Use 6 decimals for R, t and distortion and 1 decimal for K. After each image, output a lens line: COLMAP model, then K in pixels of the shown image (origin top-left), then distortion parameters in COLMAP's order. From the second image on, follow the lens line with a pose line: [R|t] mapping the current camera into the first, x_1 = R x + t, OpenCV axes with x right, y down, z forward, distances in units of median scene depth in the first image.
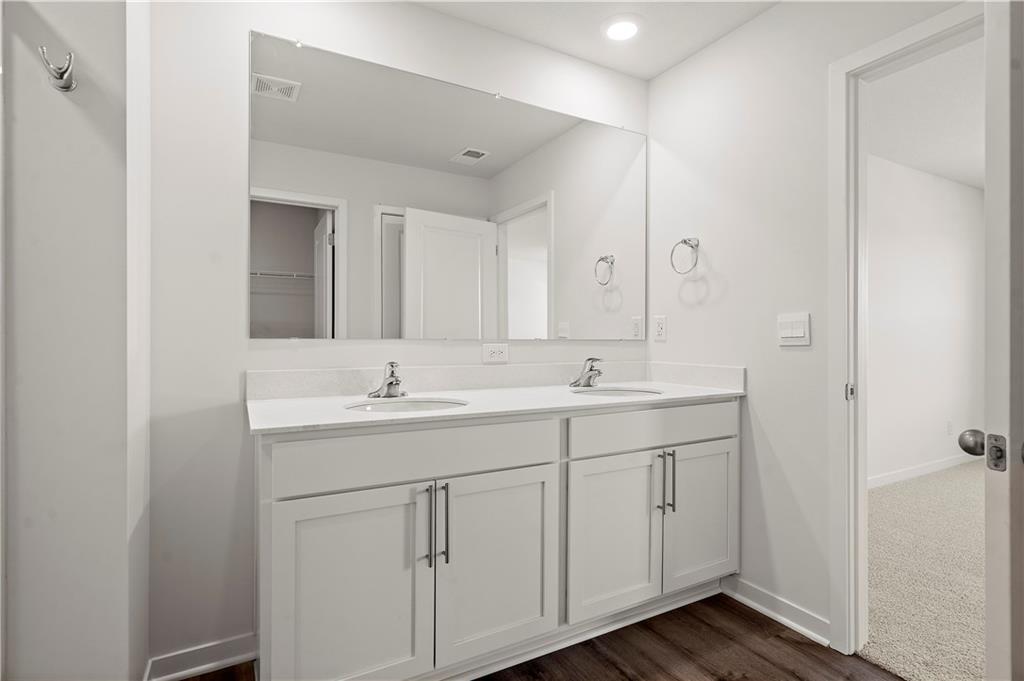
lens RADIAL K [[505.2, 0, 511.0], [0, 505.2, 337.1], [0, 0, 1]] dist [0.000602, 0.000958]
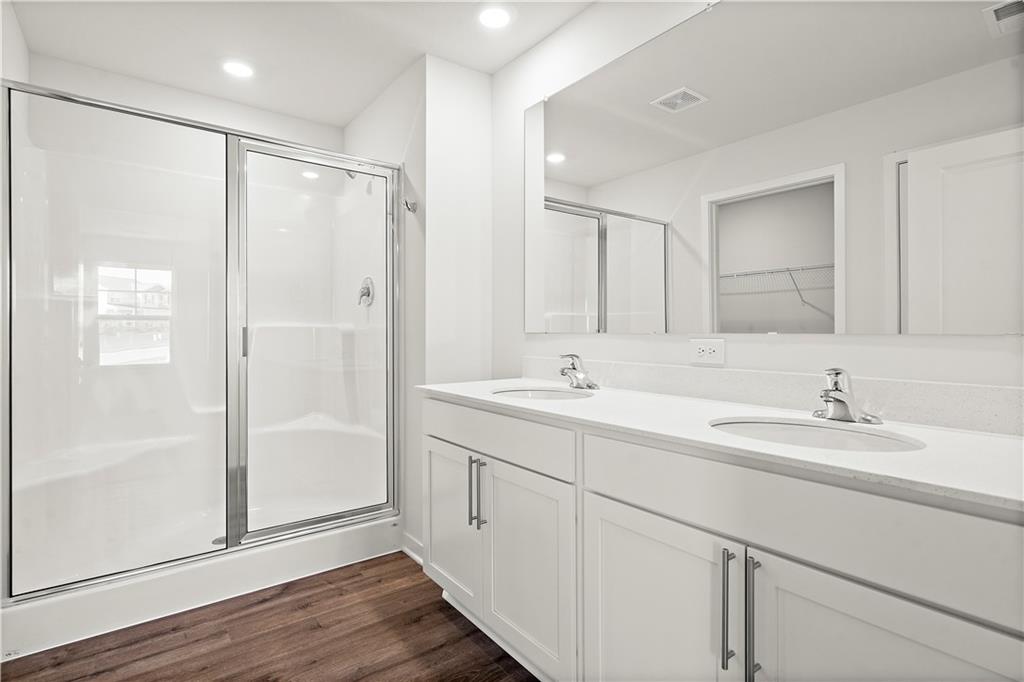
lens RADIAL K [[505.2, 0, 511.0], [0, 505.2, 337.6], [0, 0, 1]] dist [0.000602, 0.000958]
pose [[0.149904, 0.005539, -0.988685, 0.782032], [0.000810, 0.999983, 0.005725, 0.007156], [0.988700, -0.001659, 0.149897, 0.705035]]
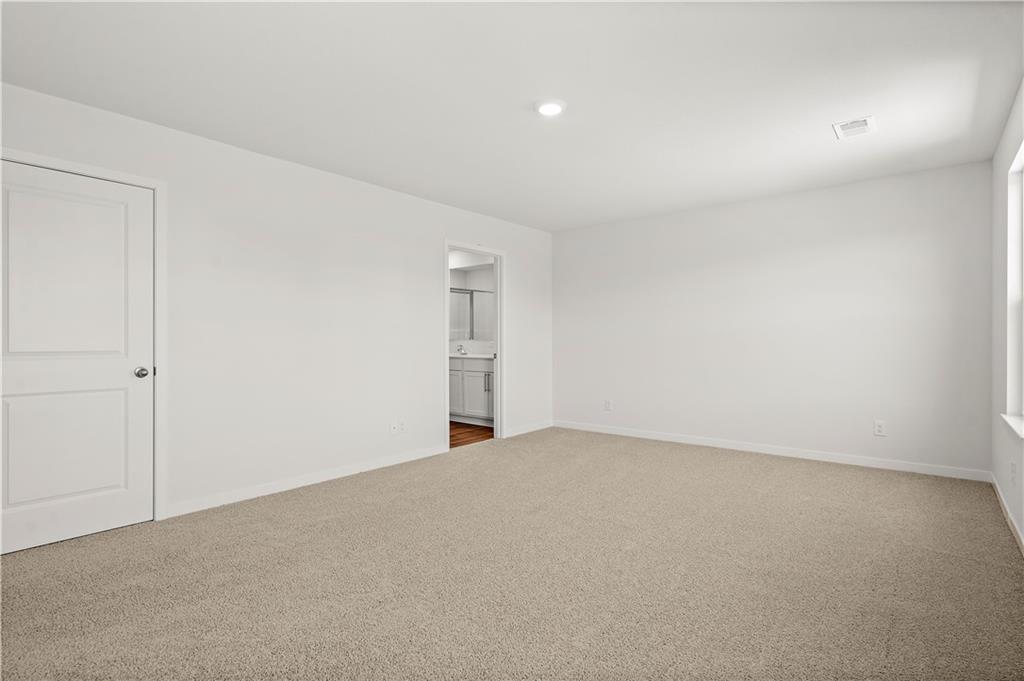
lens RADIAL K [[505.2, 0, 511.0], [0, 505.2, 337.1], [0, 0, 1]] dist [0.000602, 0.000958]
pose [[0.372615, -0.004706, -0.927974, 3.508979], [0.000685, 0.999988, -0.004796, 0.003199], [0.927986, 0.001151, 0.372614, -0.099190]]
